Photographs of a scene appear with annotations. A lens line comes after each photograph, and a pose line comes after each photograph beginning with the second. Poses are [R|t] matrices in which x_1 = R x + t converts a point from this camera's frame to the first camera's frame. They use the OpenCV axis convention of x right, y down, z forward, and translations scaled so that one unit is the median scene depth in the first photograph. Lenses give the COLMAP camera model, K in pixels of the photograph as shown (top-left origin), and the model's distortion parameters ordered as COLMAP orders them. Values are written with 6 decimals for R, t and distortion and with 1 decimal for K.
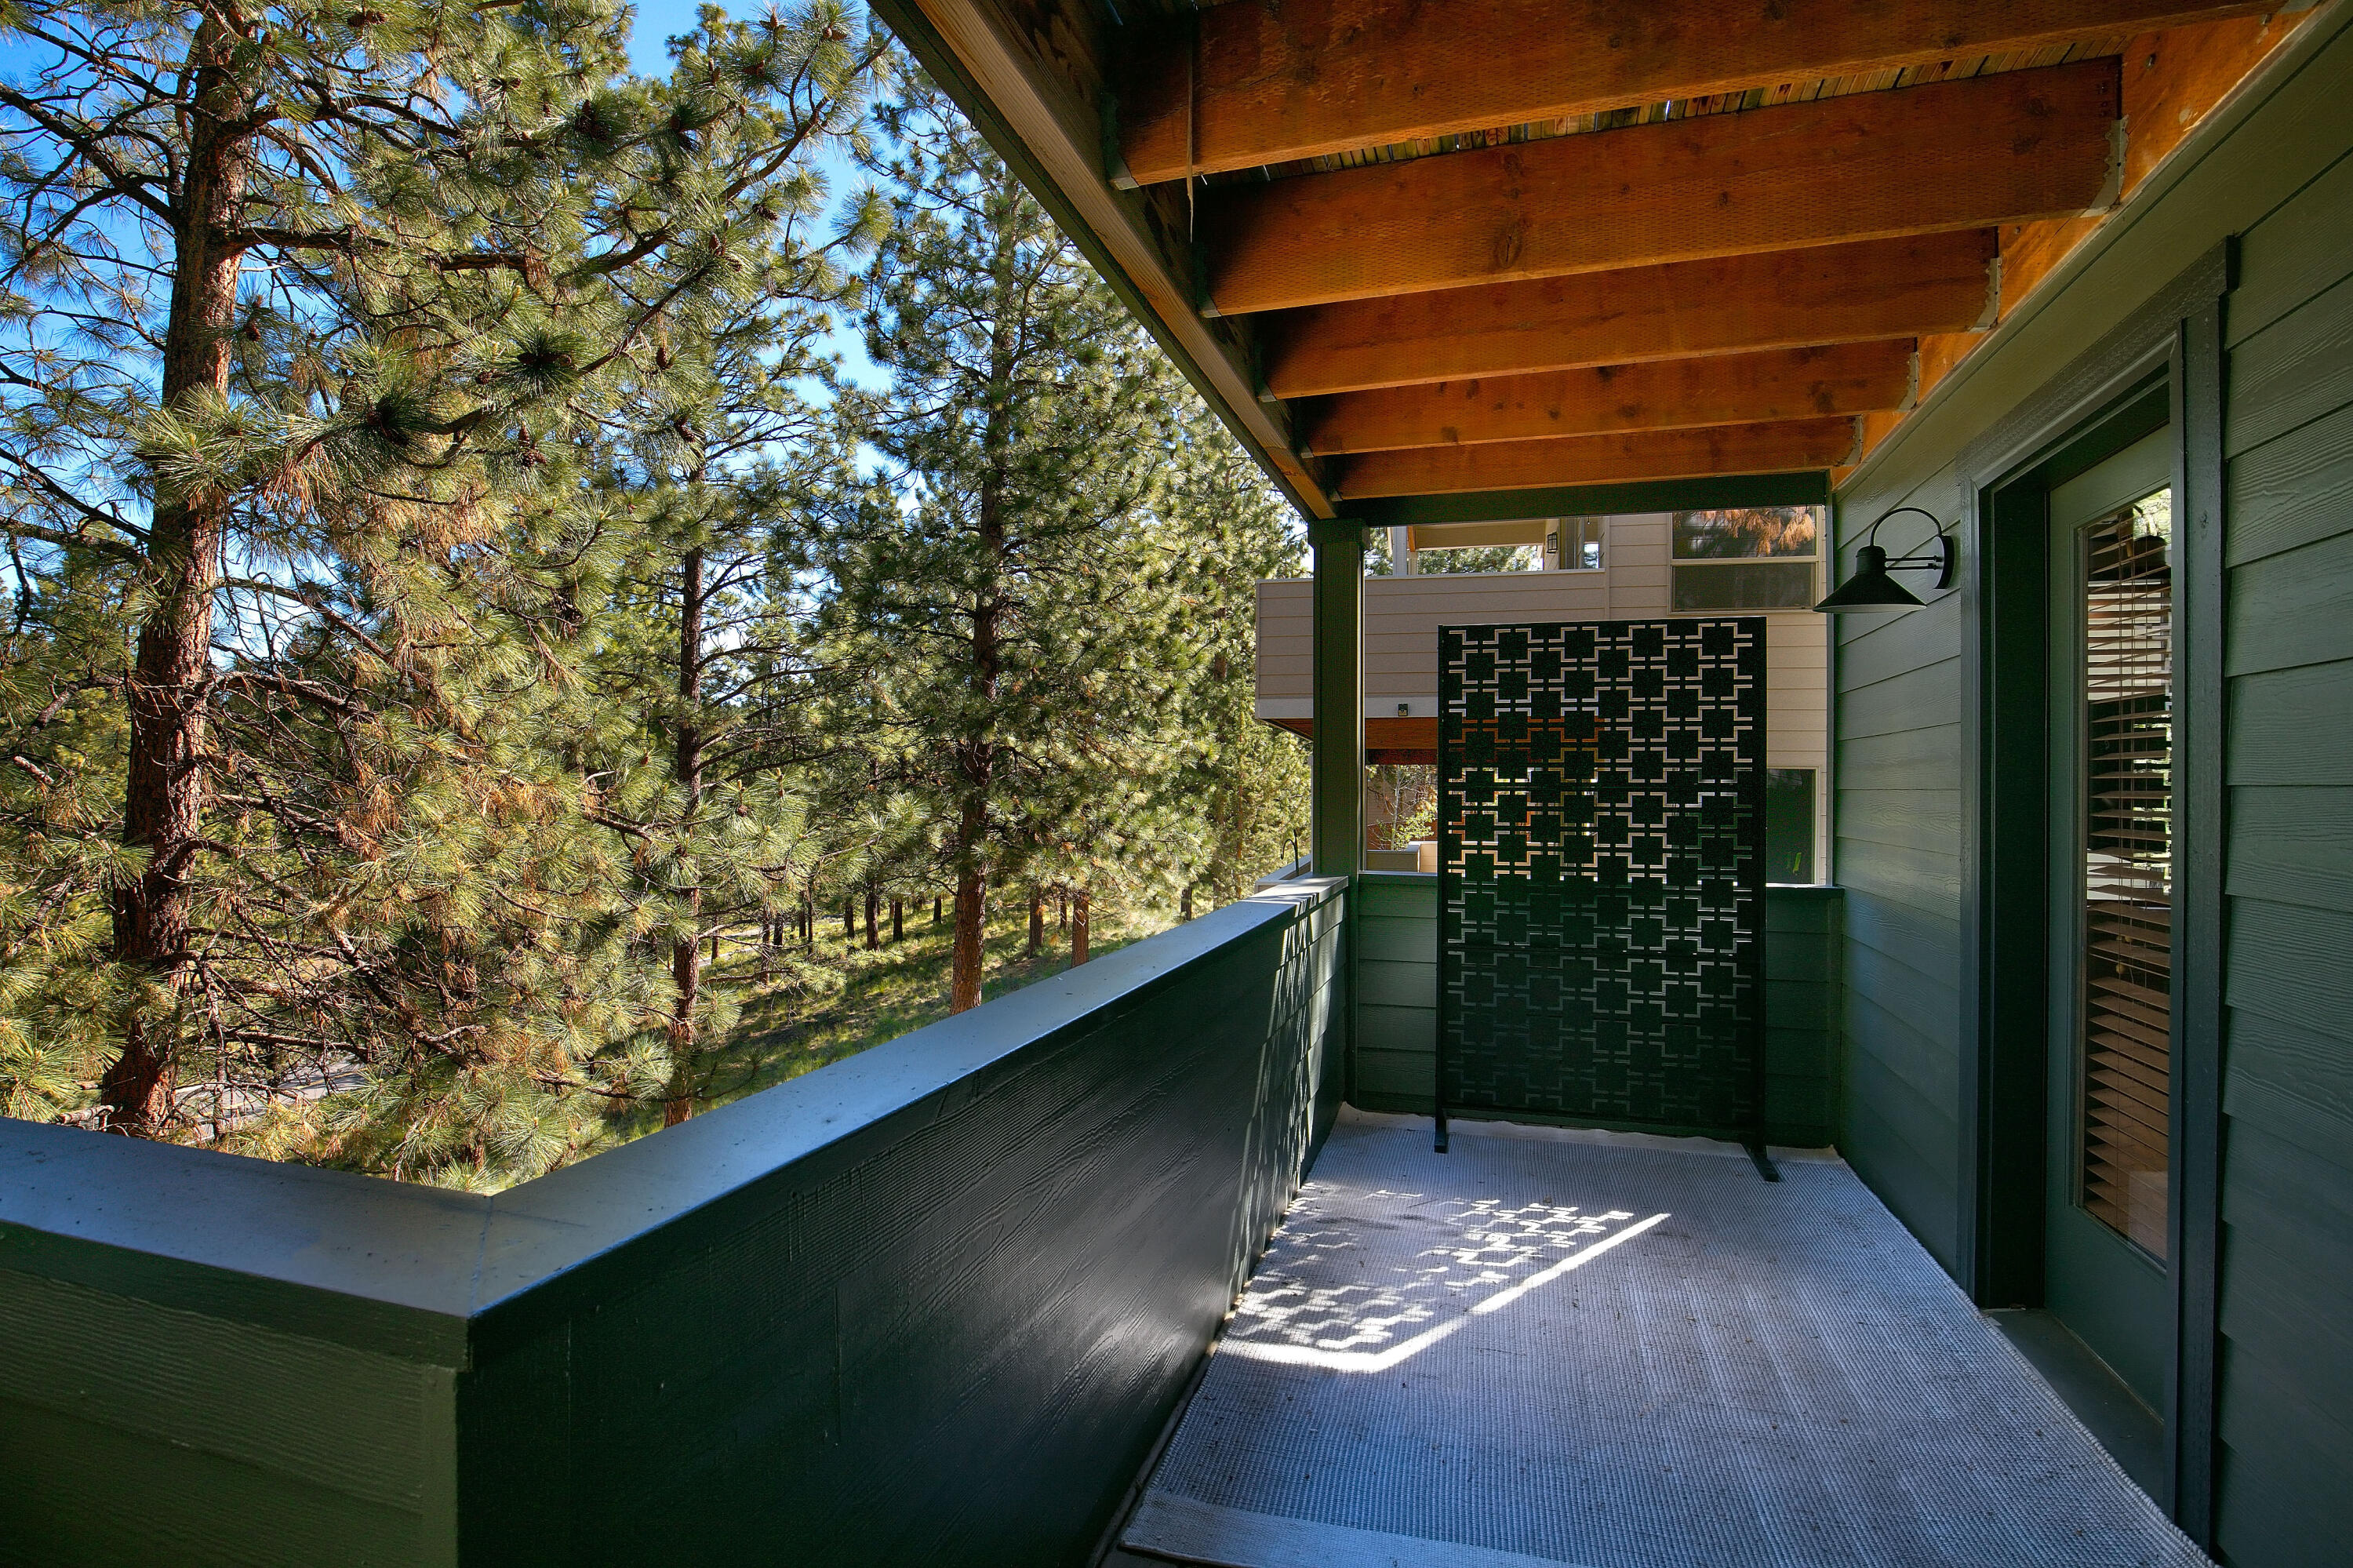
lens RADIAL K [[1156.8, 0, 1176.5], [0, 1156.8, 784.0], [0, 0, 1]] dist [-0.038868, -0.000060]
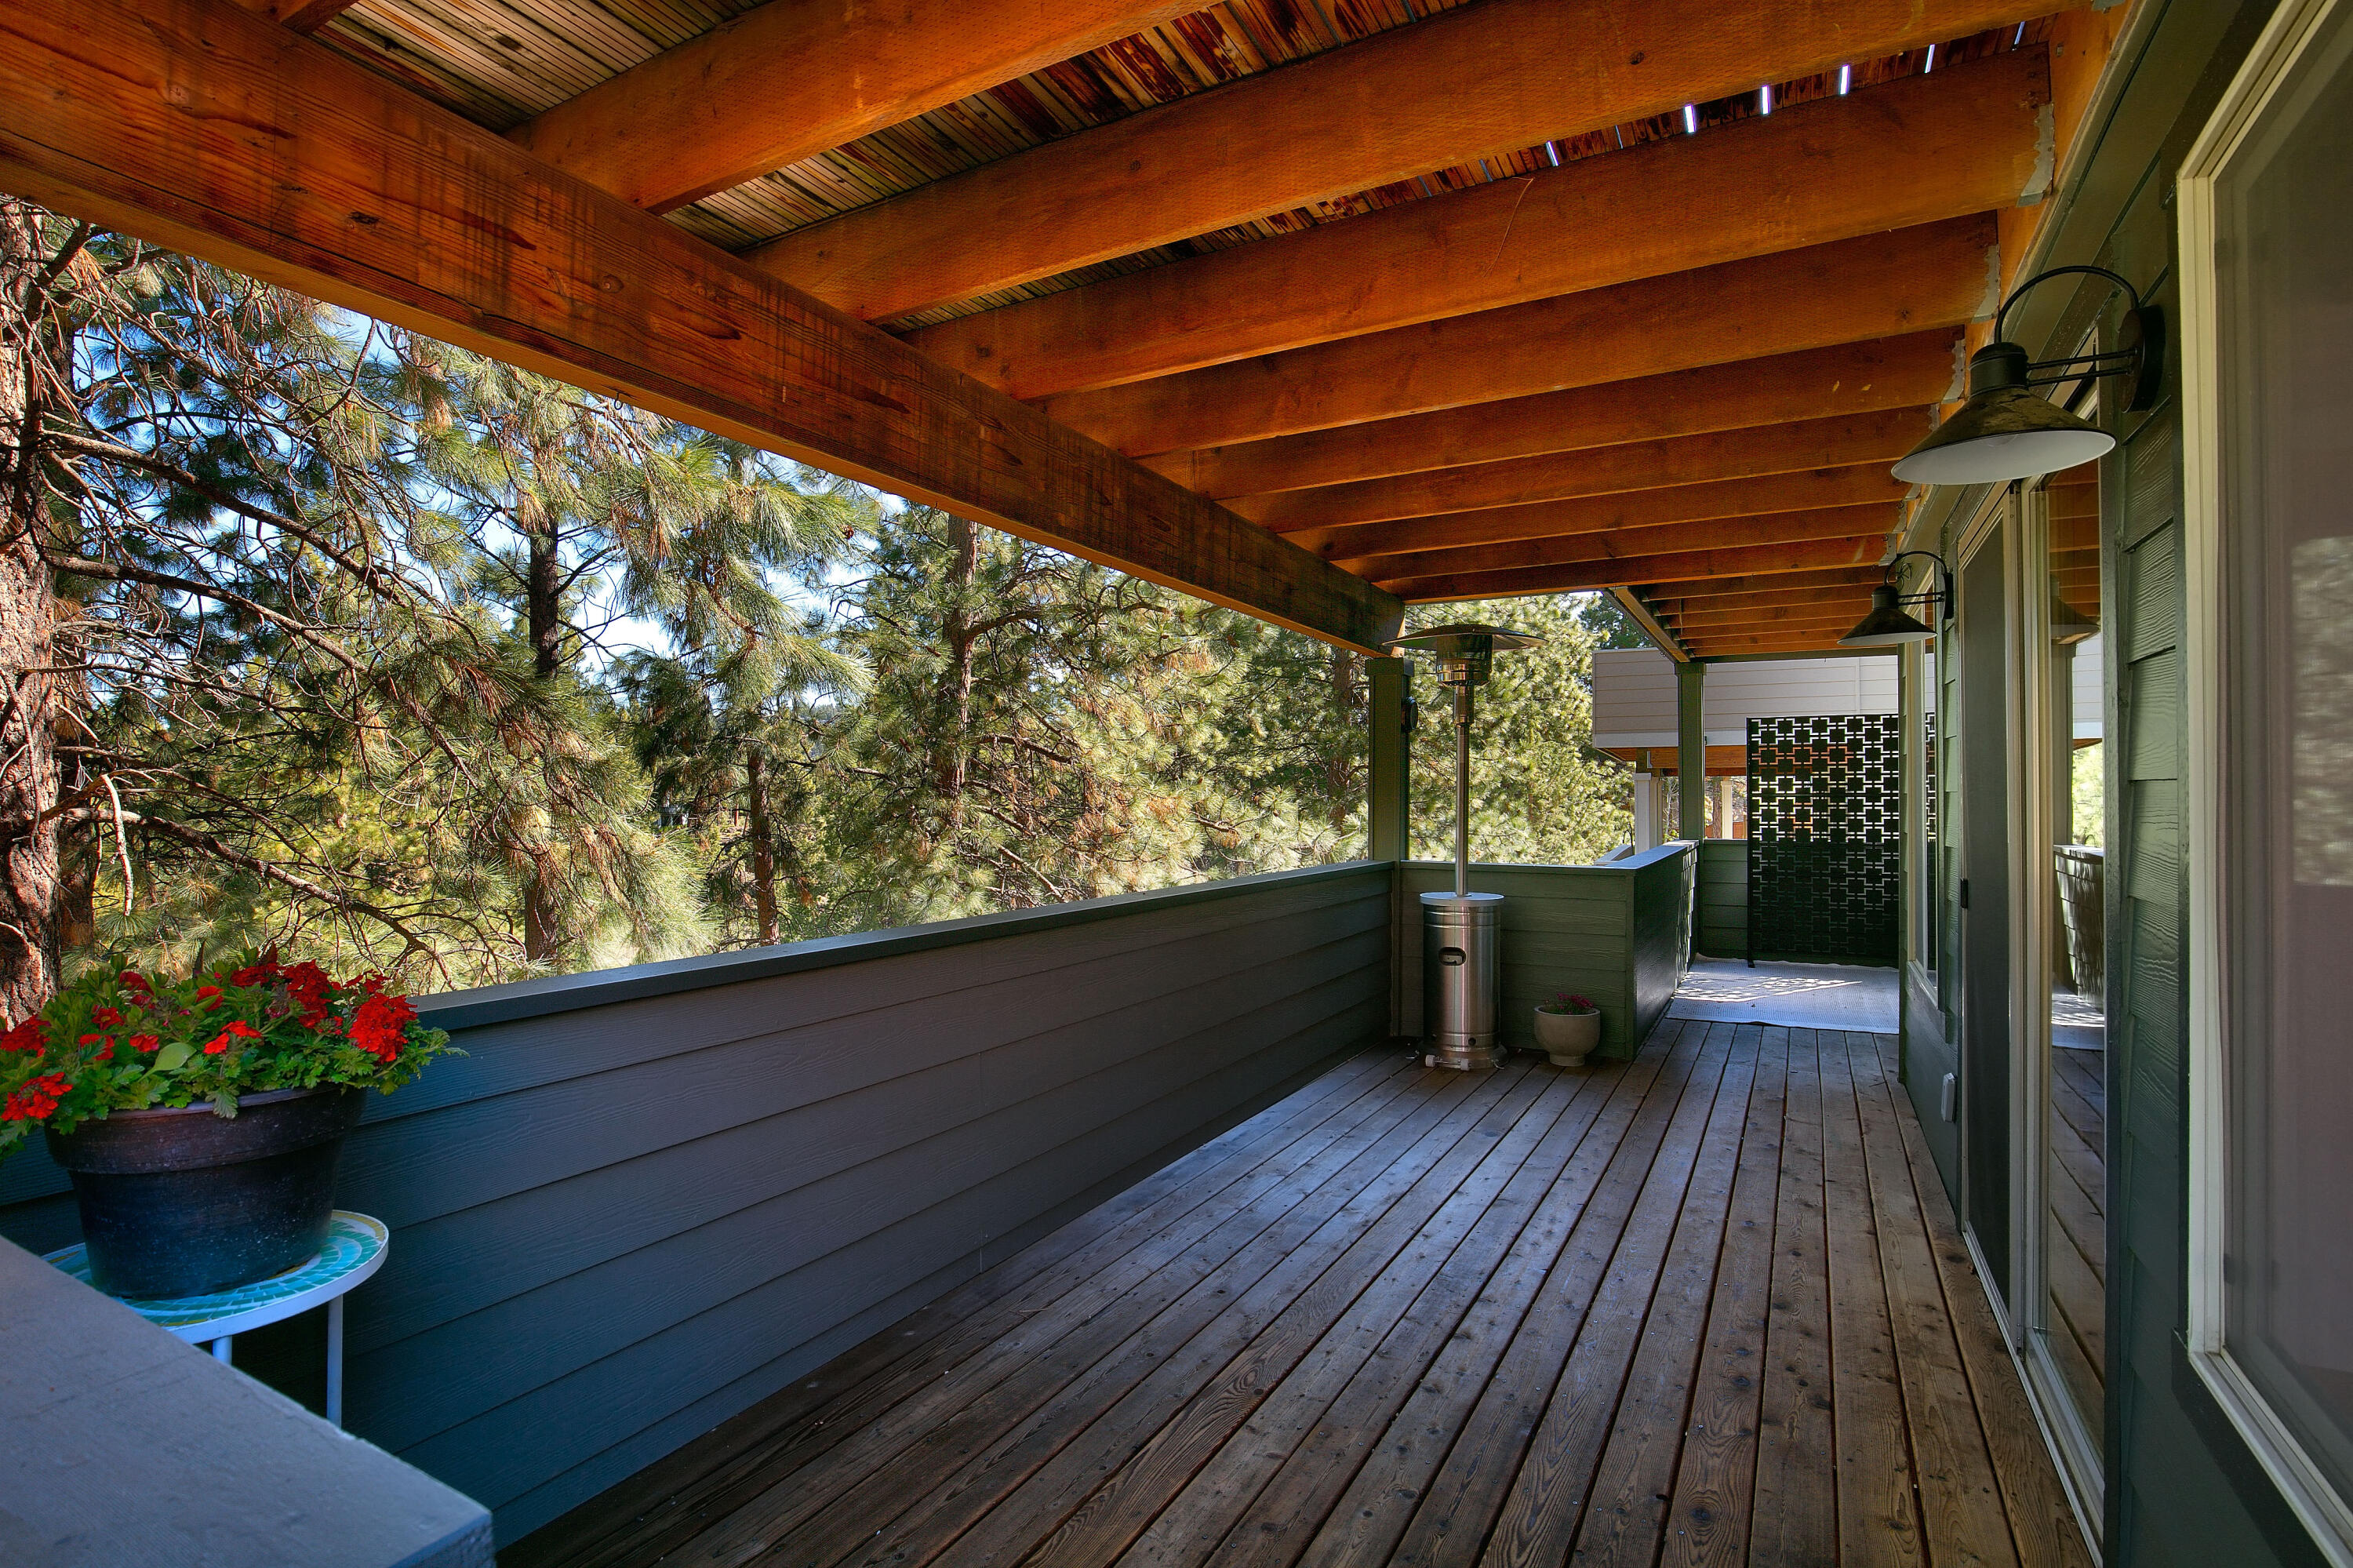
lens RADIAL K [[1156.8, 0, 1176.5], [0, 1156.8, 784.0], [0, 0, 1]] dist [-0.038868, -0.000060]
pose [[0.977455, -0.009996, -0.210905, -0.335738], [0.008370, 0.999928, -0.008601, -0.009159], [0.210976, 0.006642, 0.977469, -1.208111]]
